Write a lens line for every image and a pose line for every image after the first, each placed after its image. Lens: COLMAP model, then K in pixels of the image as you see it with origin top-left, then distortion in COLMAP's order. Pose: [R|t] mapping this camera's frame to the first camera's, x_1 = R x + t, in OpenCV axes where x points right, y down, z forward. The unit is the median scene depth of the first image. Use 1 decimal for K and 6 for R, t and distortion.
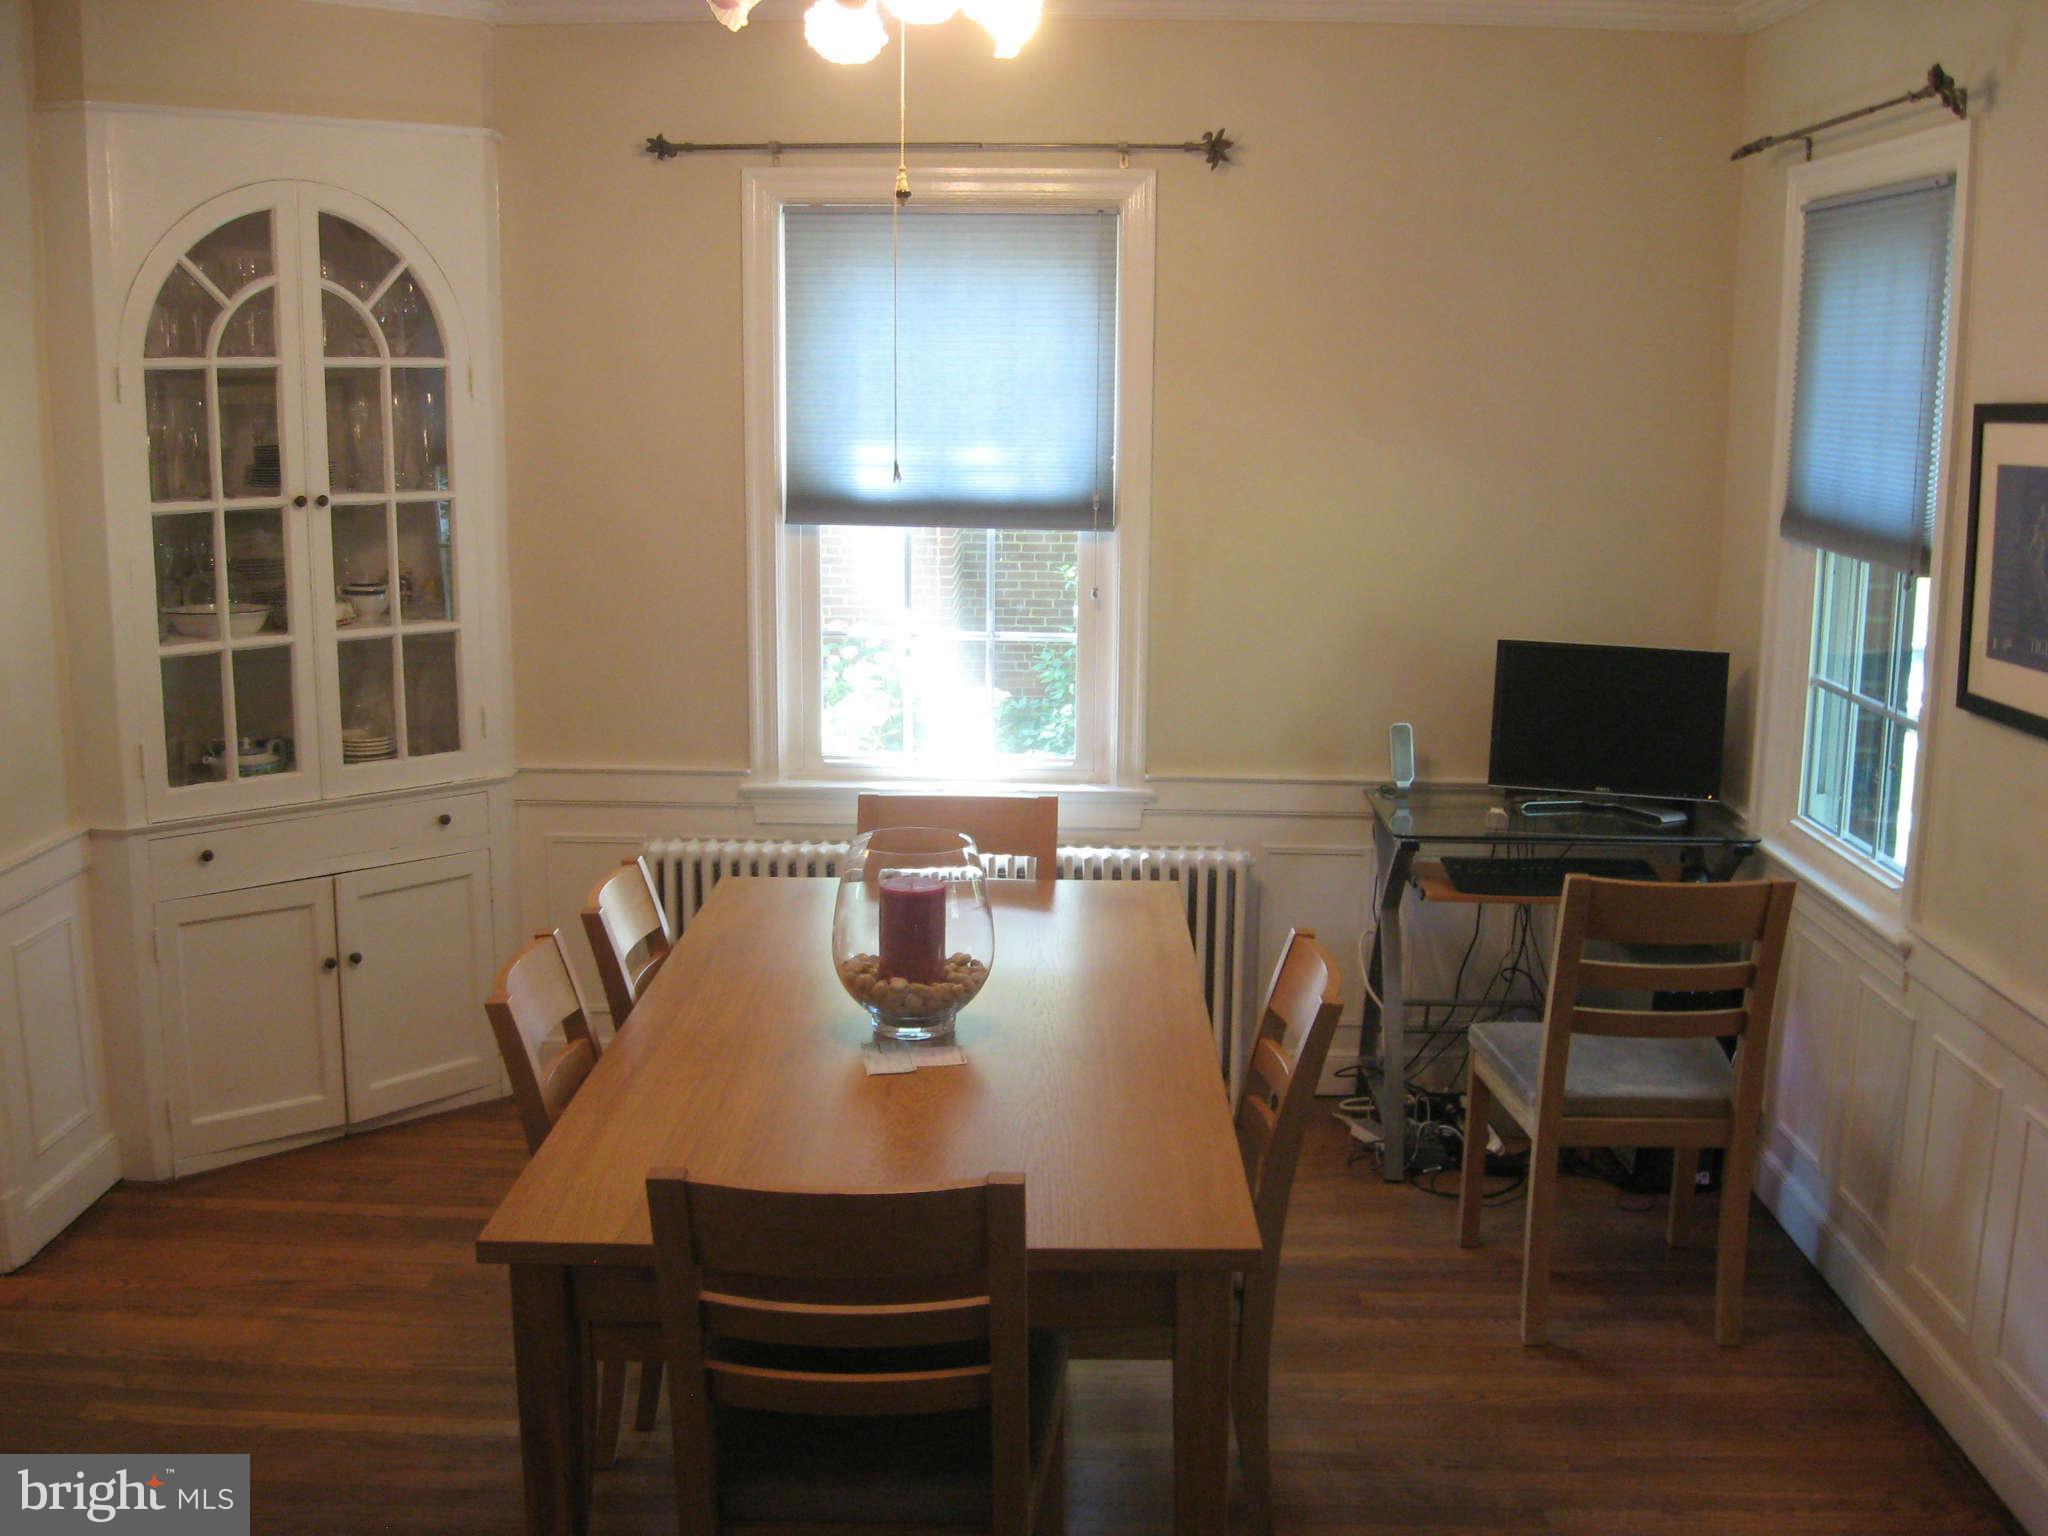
lens RADIAL K [[2142.1, 0, 1027.2], [0, 2142.1, 778.8], [0, 0, 1]] dist [-0.127494, 0.045319]
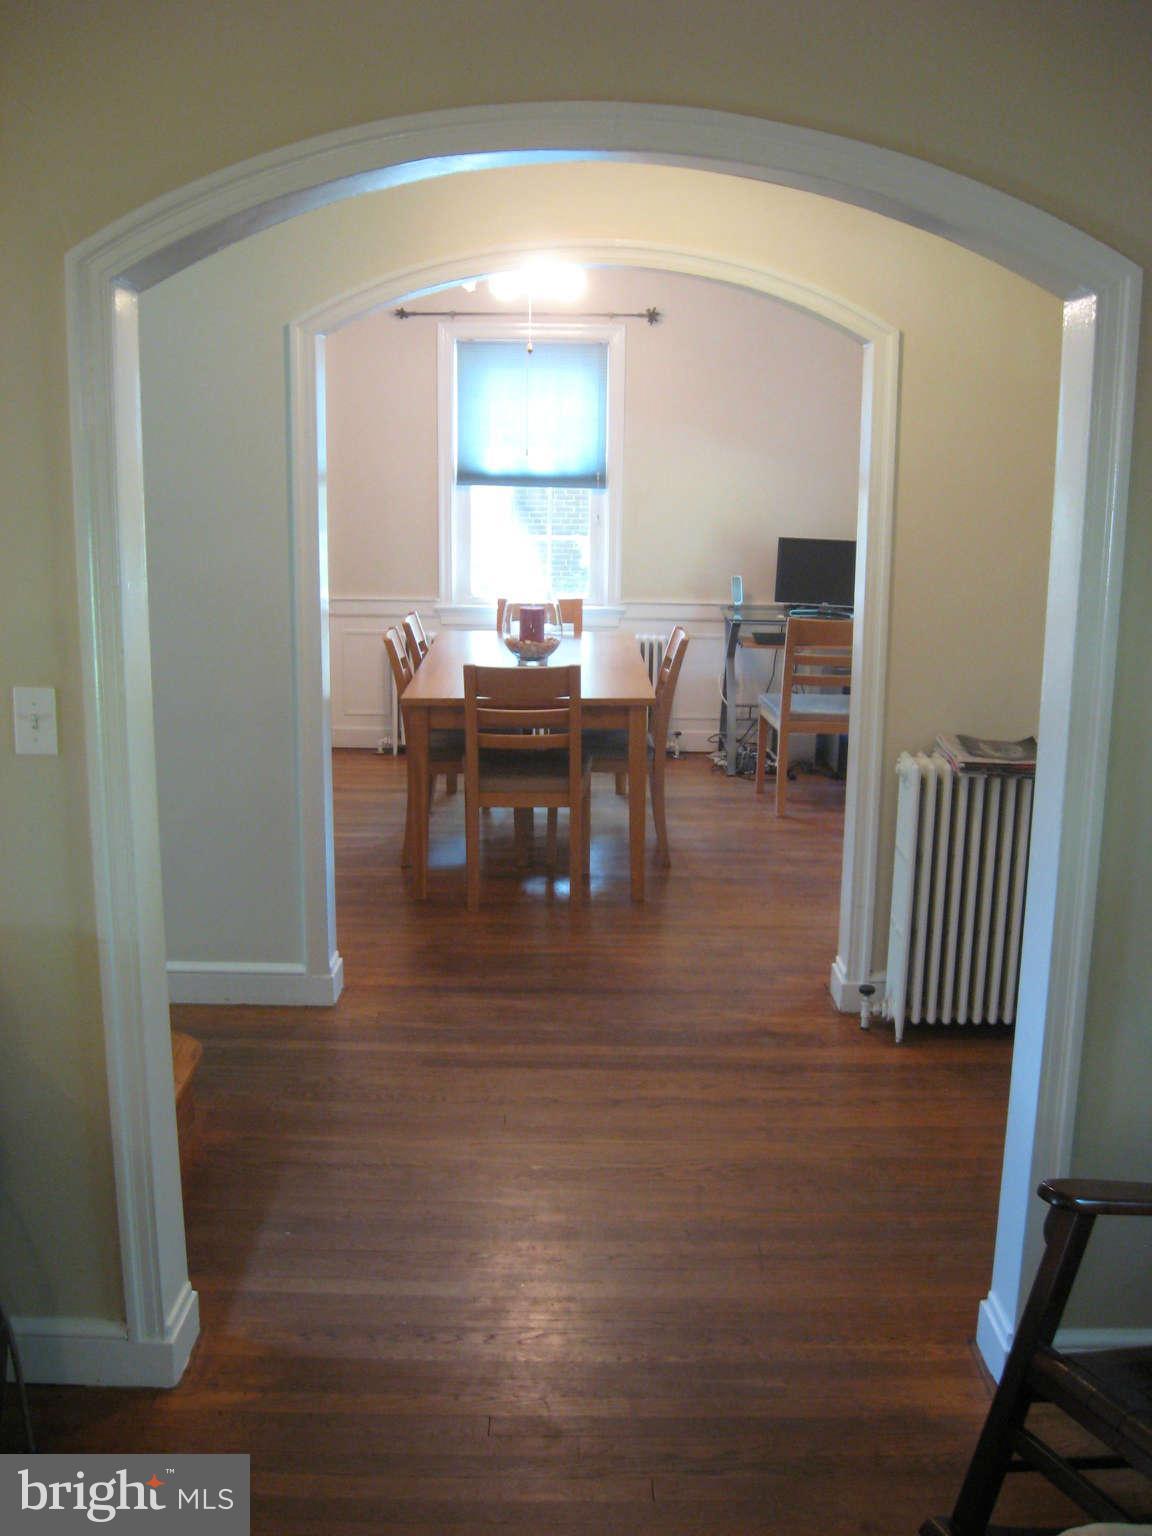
lens RADIAL K [[1606.5, 0, 580.5], [0, 1606.5, 765.7], [0, 0, 1]] dist [-0.127494, 0.045319]
pose [[0.999669, -0.001866, 0.025647, -0.029781], [0.001110, 0.999565, 0.029467, 0.123926], [-0.025691, -0.029429, 0.999237, -0.673402]]
